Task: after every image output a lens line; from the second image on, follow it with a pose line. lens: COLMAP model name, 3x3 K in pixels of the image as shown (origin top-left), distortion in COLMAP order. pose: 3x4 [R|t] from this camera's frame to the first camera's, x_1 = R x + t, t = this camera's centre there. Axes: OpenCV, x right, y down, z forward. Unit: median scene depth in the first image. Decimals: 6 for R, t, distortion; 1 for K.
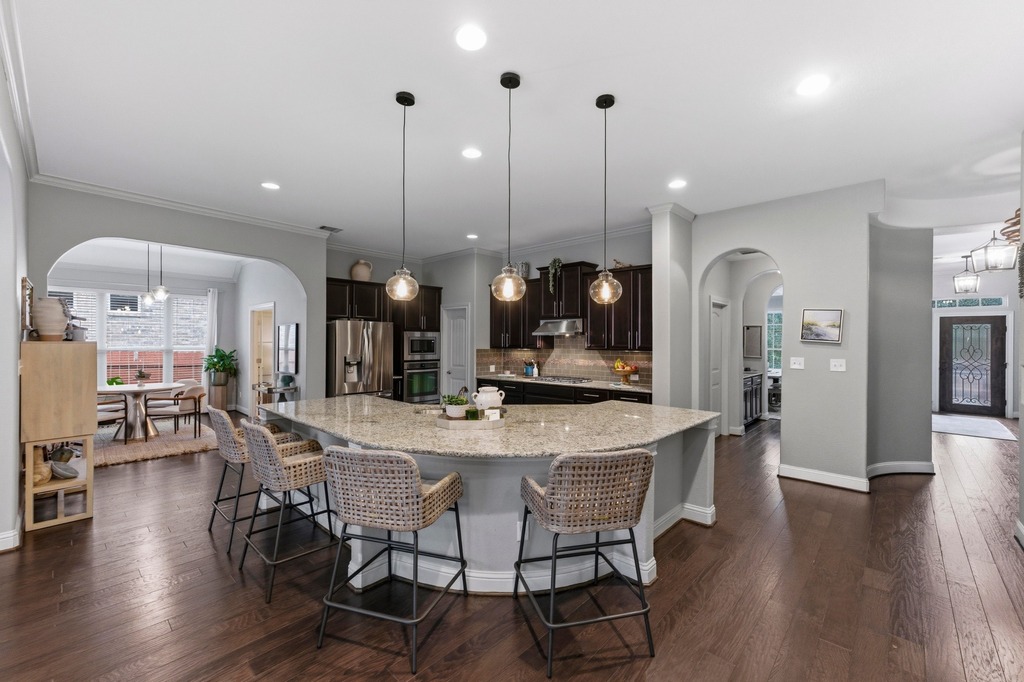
lens RADIAL K [[404.8, 0, 512.0], [0, 404.8, 341.0], [0, 0, 1]] dist [0.001258, 0.000290]
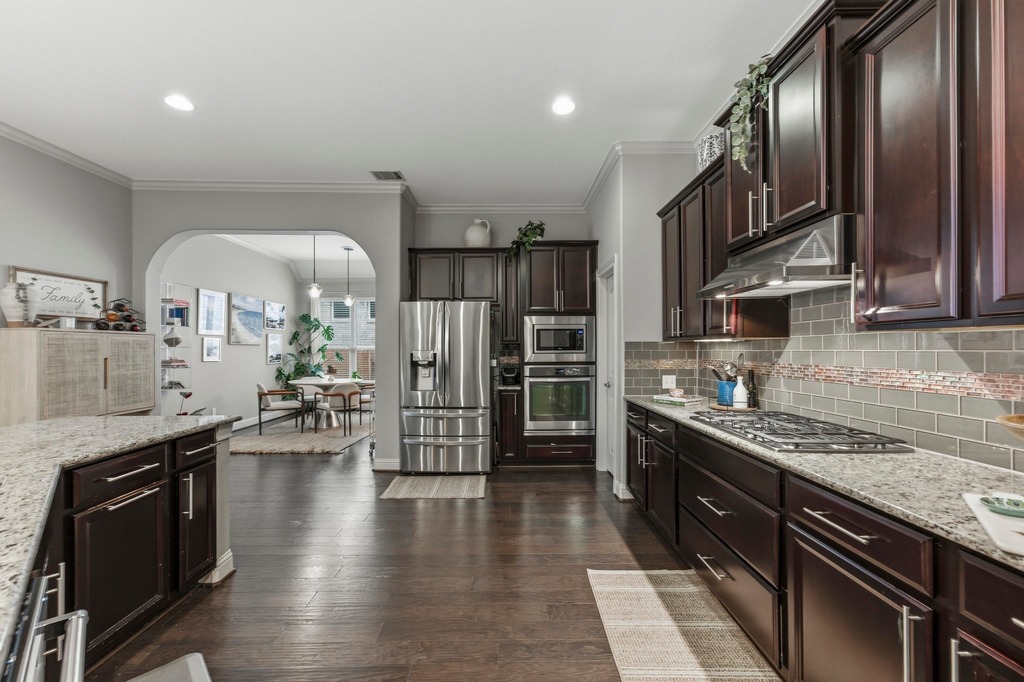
lens RADIAL K [[404.8, 0, 512.0], [0, 404.8, 341.0], [0, 0, 1]] dist [0.001258, 0.000290]
pose [[0.695886, -0.017375, -0.717942, 0.185238], [0.003514, 0.999778, -0.020790, 0.029566], [0.718144, 0.011945, 0.695792, 0.565559]]
